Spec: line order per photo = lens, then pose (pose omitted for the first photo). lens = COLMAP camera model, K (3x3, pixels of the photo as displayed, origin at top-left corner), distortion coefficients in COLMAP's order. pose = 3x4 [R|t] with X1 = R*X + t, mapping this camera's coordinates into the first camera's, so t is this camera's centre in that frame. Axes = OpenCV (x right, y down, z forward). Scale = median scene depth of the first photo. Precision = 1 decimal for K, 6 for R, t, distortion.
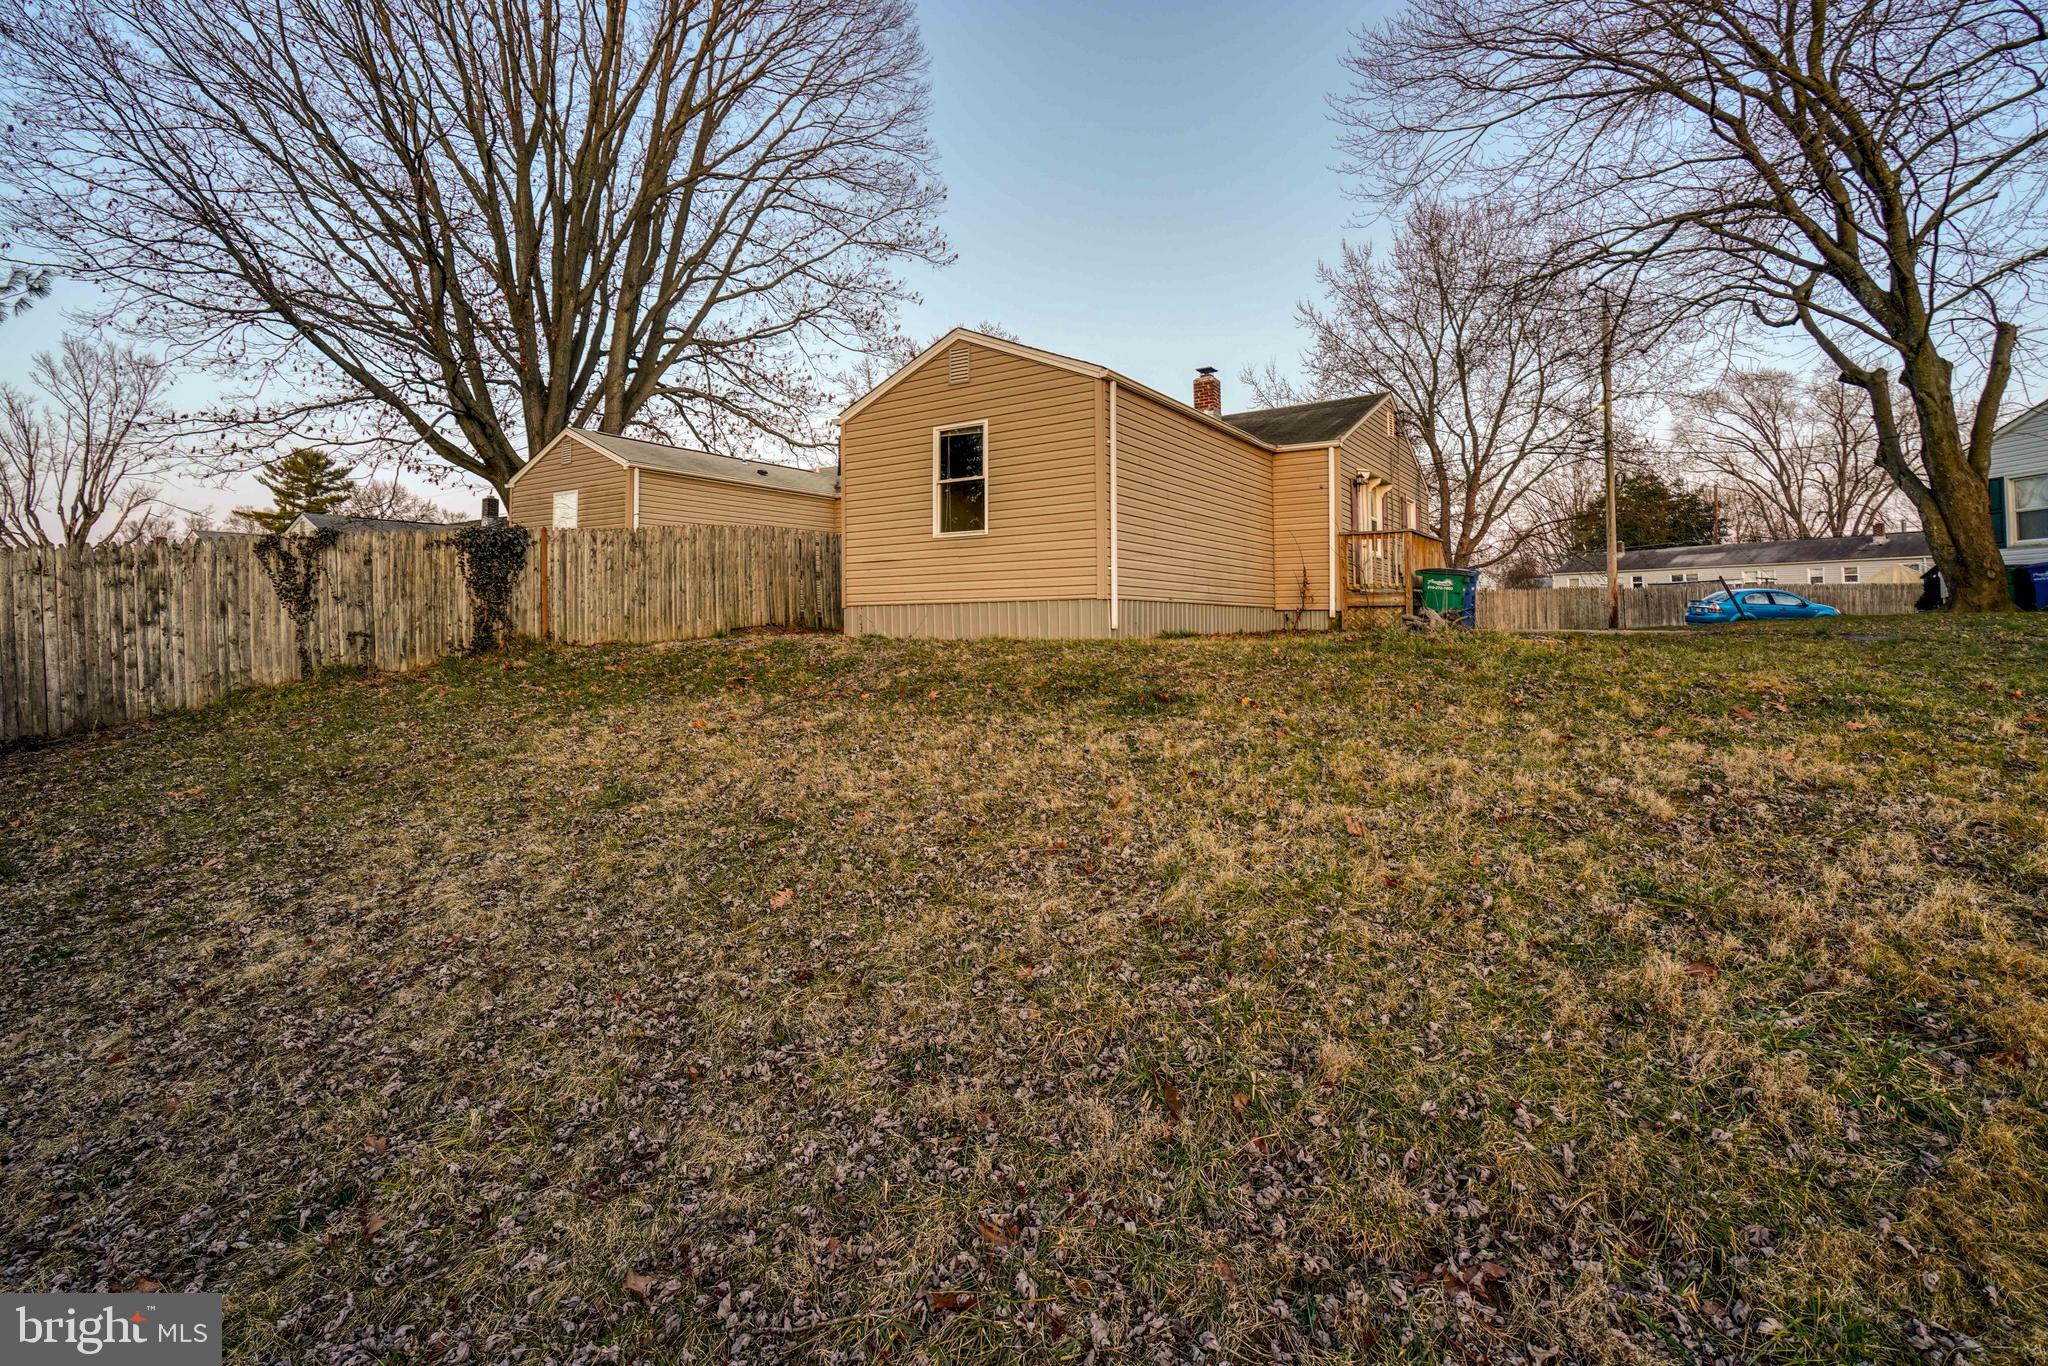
lens RADIAL K [[952.7, 0, 945.9], [0, 952.7, 579.6], [0, 0, 1]] dist [-0.010505, 0.003380]
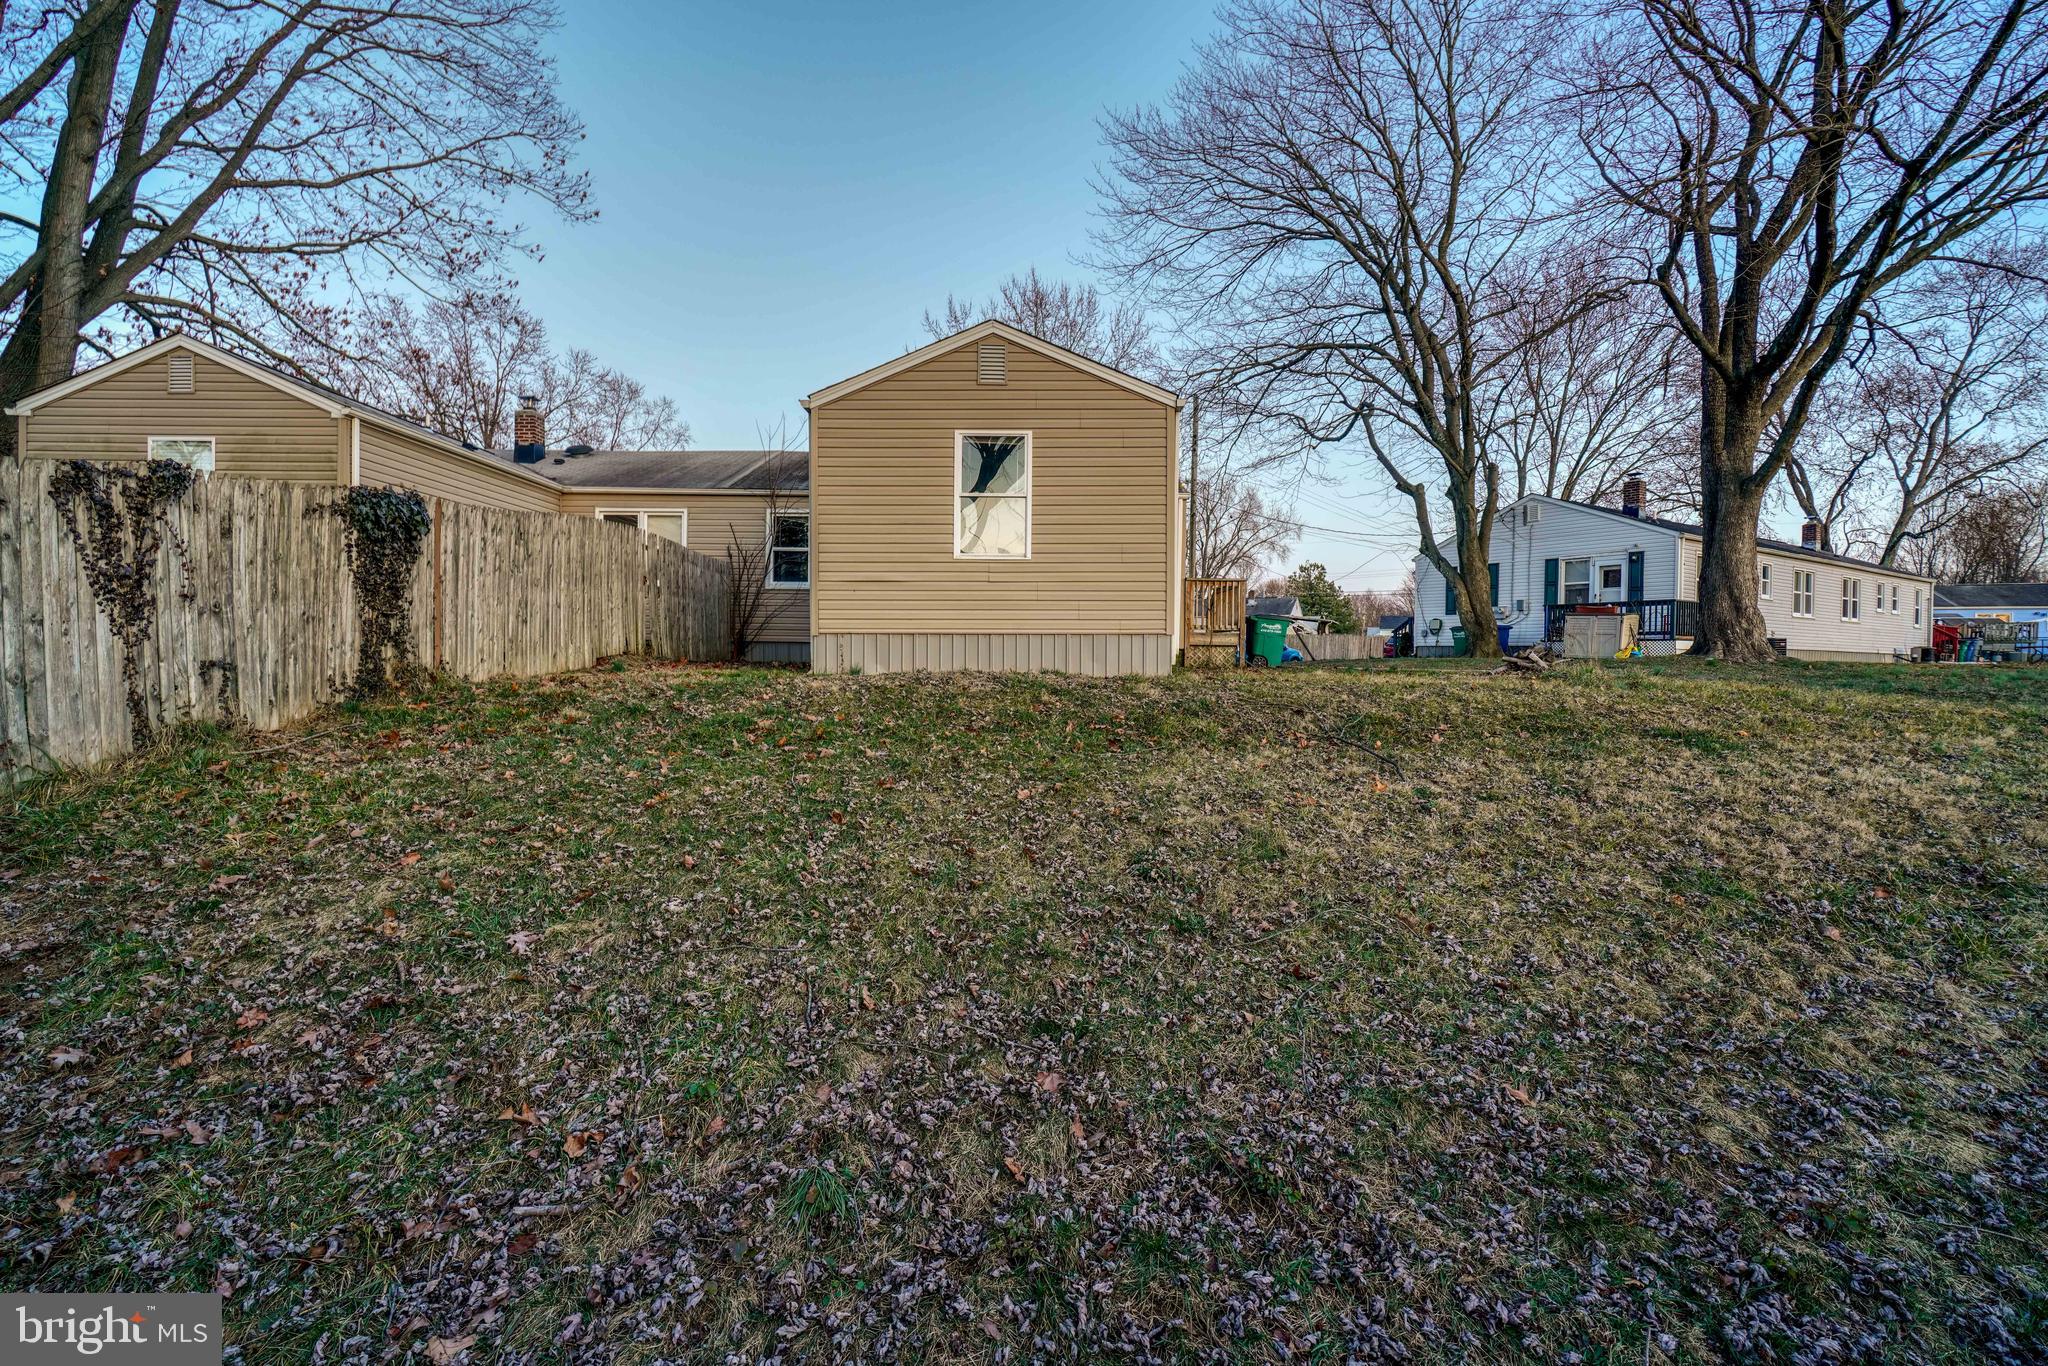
lens RADIAL K [[952.7, 0, 962.2], [0, 952.7, 675.1], [0, 0, 1]] dist [-0.010505, 0.003380]
pose [[0.823877, 0.001421, 0.566767, -0.531495], [-0.040015, 0.997647, 0.055666, 0.014720], [-0.565355, -0.068541, 0.821995, 0.287726]]
